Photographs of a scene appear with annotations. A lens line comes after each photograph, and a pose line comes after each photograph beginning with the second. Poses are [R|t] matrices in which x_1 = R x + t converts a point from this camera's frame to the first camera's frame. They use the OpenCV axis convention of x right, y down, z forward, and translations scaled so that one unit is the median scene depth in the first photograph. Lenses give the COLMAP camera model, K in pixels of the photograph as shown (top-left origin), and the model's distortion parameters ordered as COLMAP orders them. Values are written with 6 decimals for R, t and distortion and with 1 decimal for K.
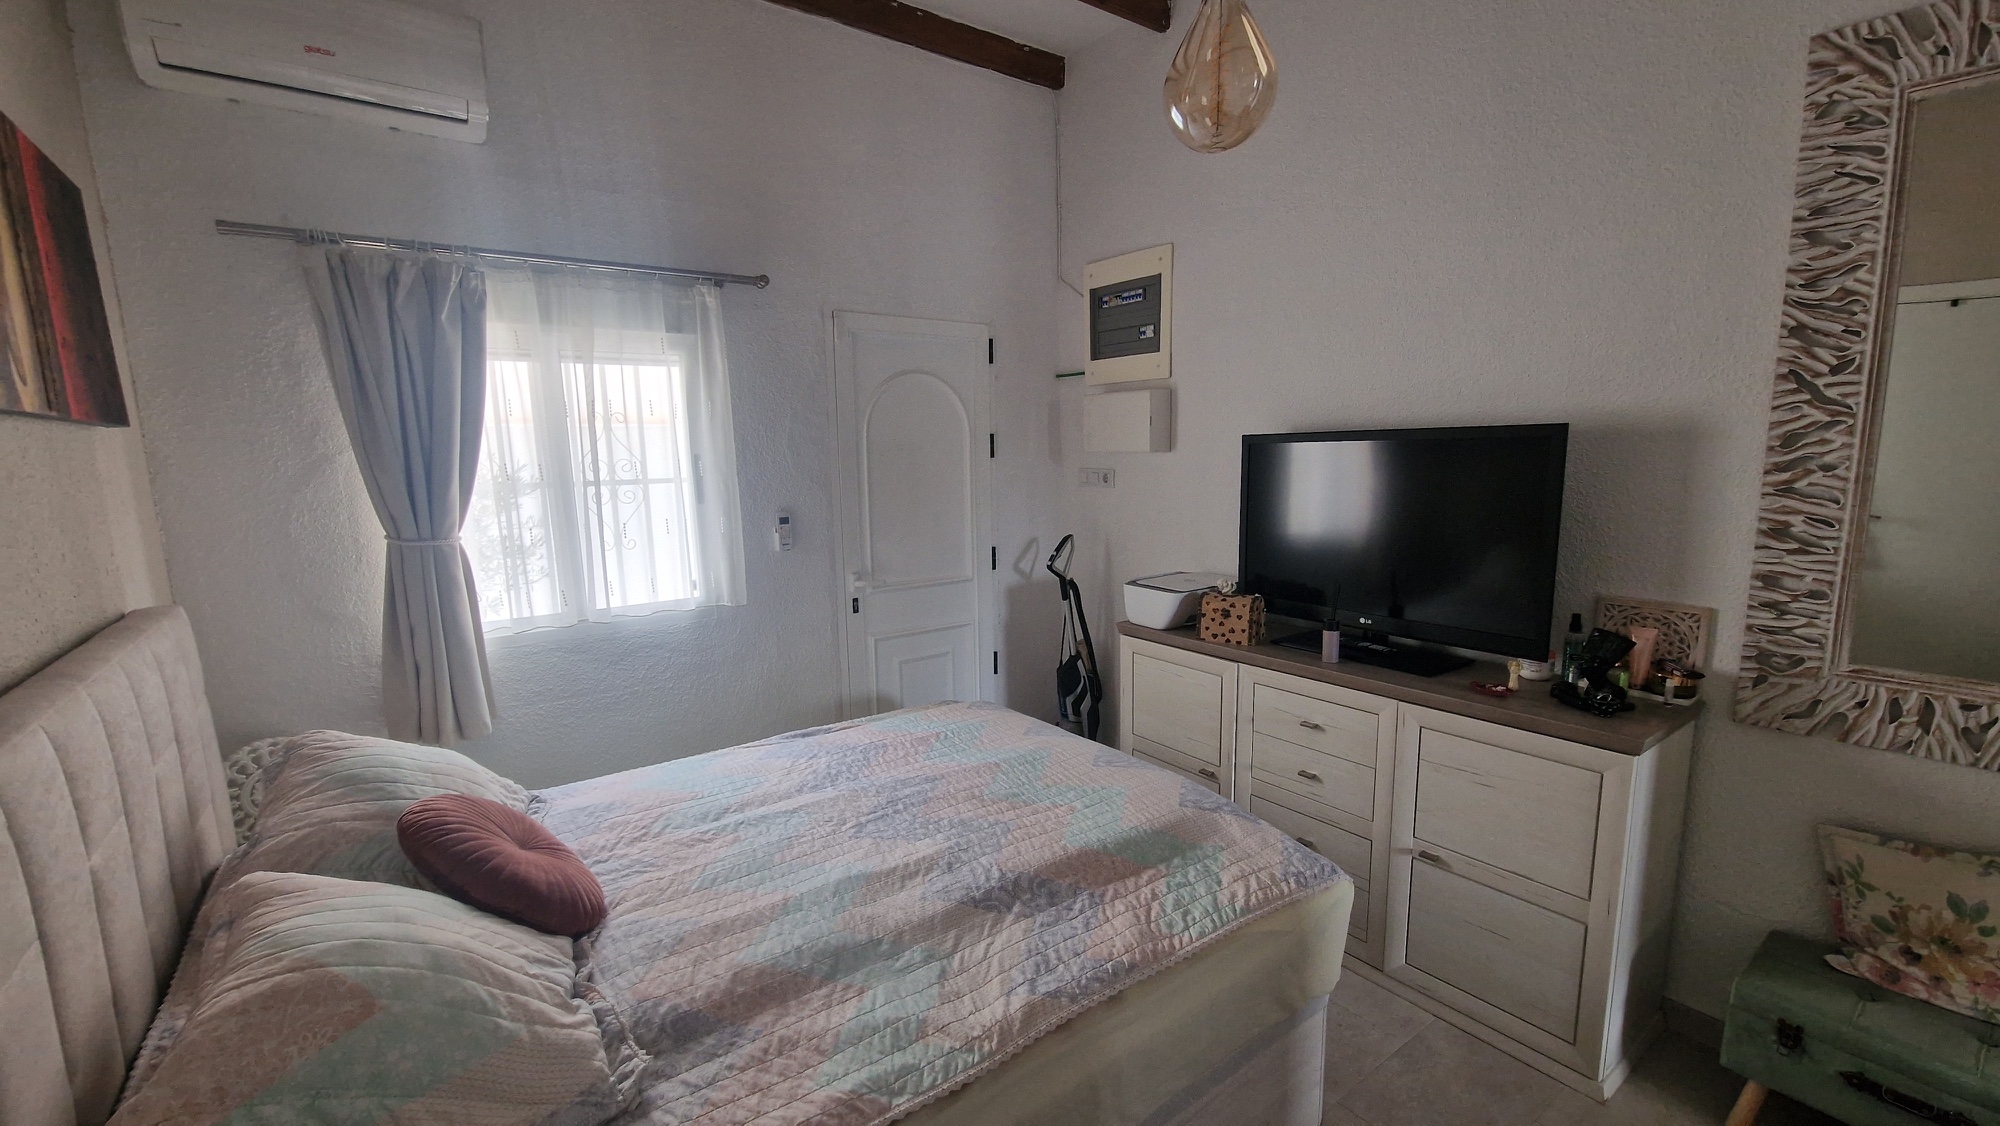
lens RADIAL K [[819.9, 0, 993.8], [0, 819.9, 568.9], [0, 0, 1]] dist [0.001470, -0.000281]
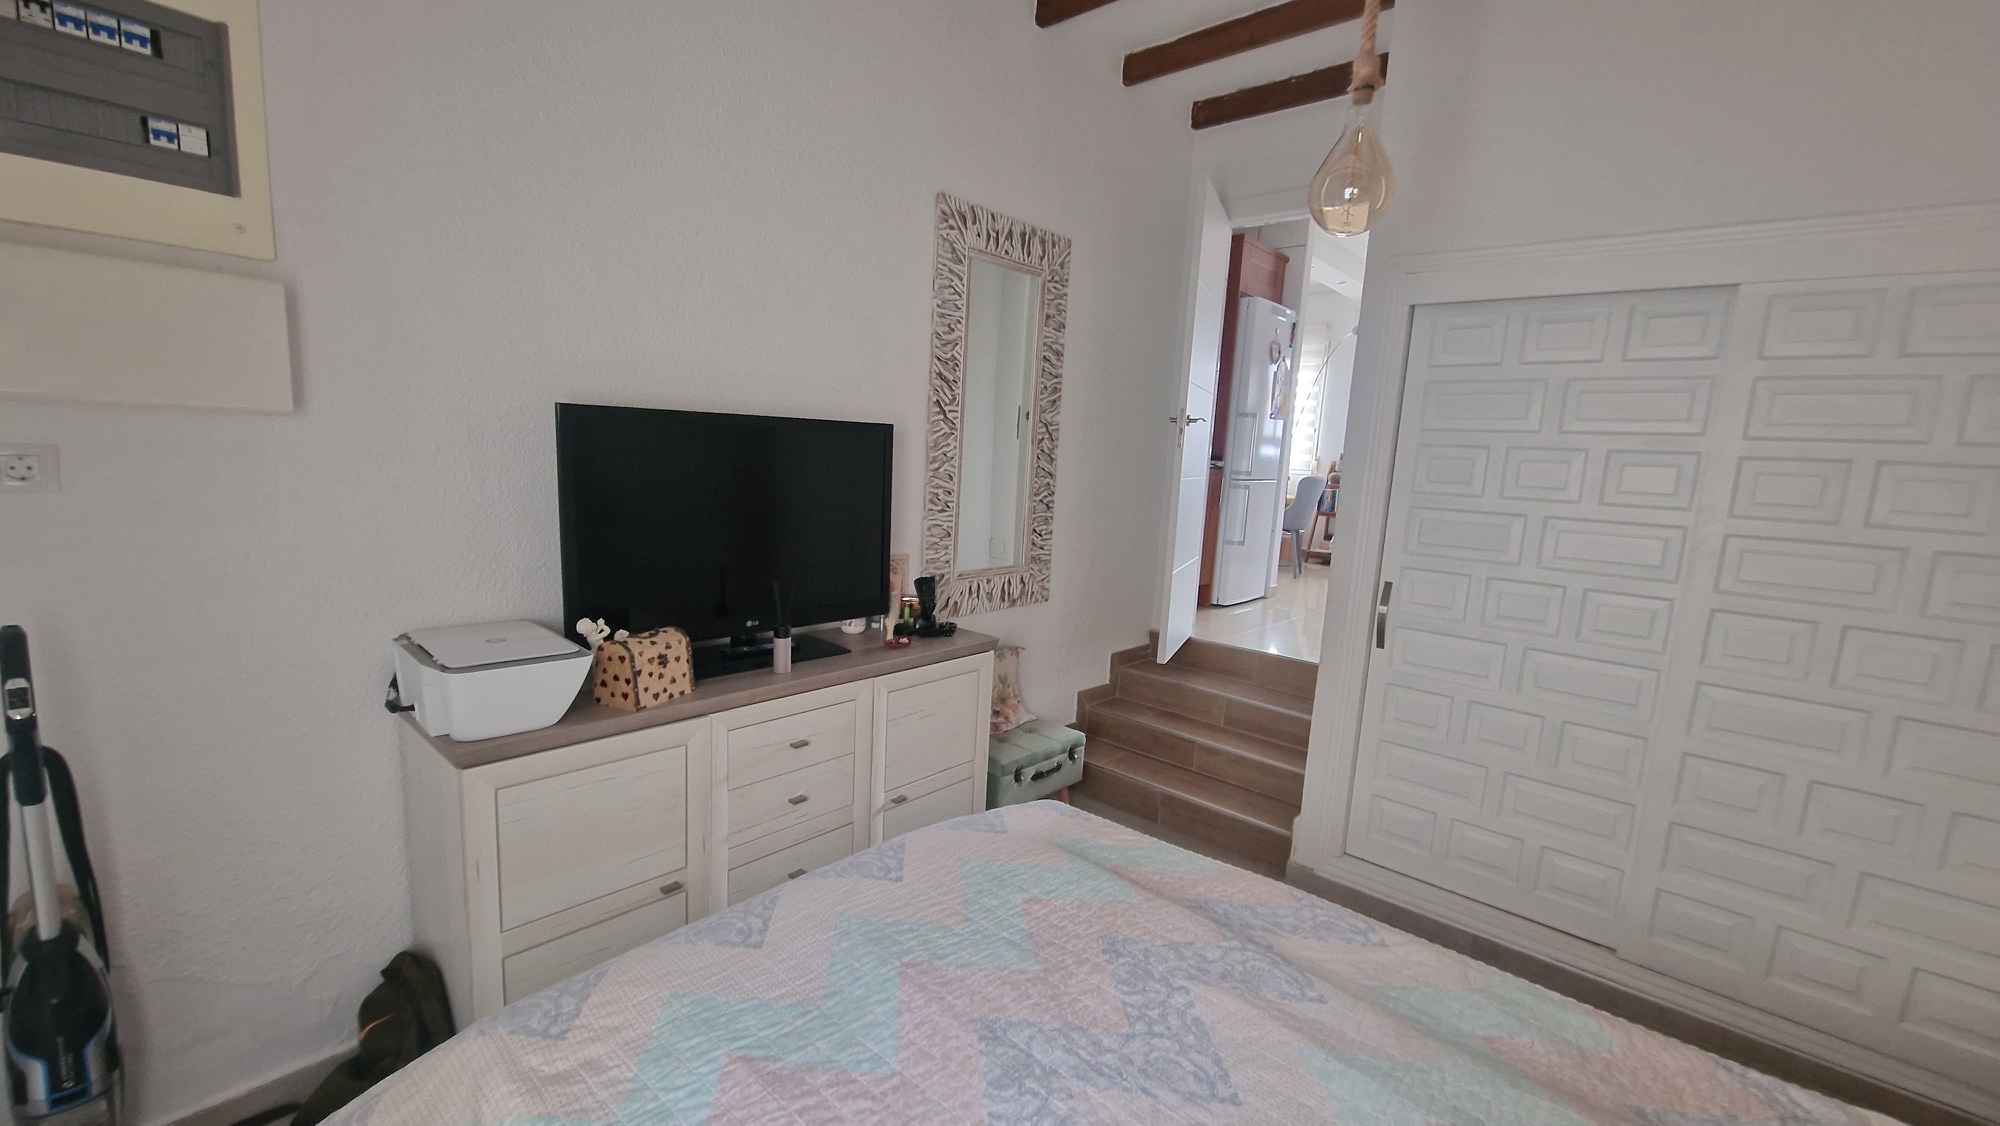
lens RADIAL K [[819.9, 0, 982.6], [0, 819.9, 573.0], [0, 0, 1]] dist [0.001470, -0.000281]
pose [[-0.195594, -0.142186, 0.970323, -0.561728], [0.093942, 0.982167, 0.162858, -0.136767], [-0.976175, 0.123008, -0.178749, 1.058030]]
